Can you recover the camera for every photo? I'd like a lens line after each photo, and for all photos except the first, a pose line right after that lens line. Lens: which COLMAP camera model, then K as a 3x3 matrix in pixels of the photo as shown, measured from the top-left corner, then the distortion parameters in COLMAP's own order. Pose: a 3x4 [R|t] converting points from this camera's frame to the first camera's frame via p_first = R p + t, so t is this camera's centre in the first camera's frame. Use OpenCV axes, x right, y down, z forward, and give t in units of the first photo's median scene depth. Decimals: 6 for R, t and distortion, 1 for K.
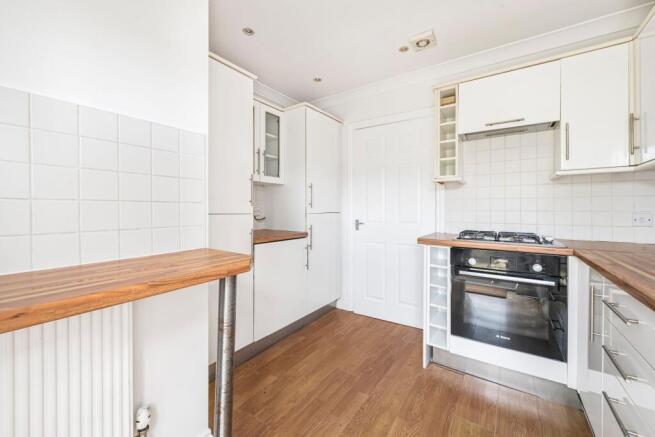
lens RADIAL K [[256.4, 0, 327.2], [0, 256.4, 208.1], [0, 0, 1]] dist [-0.003128, -0.000627]
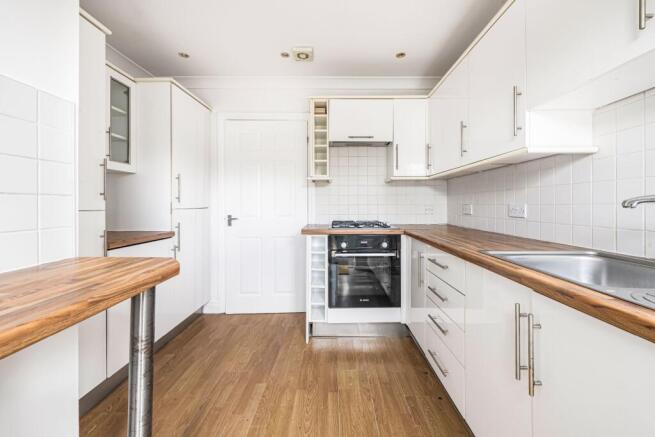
lens RADIAL K [[256.4, 0, 336.8], [0, 256.4, 203.0], [0, 0, 1]] dist [-0.003128, -0.000627]
pose [[0.827118, -0.001681, 0.562026, -0.144951], [0.001502, 0.999999, 0.000781, 0.000700], [-0.562027, 0.000199, 0.827119, -0.014500]]
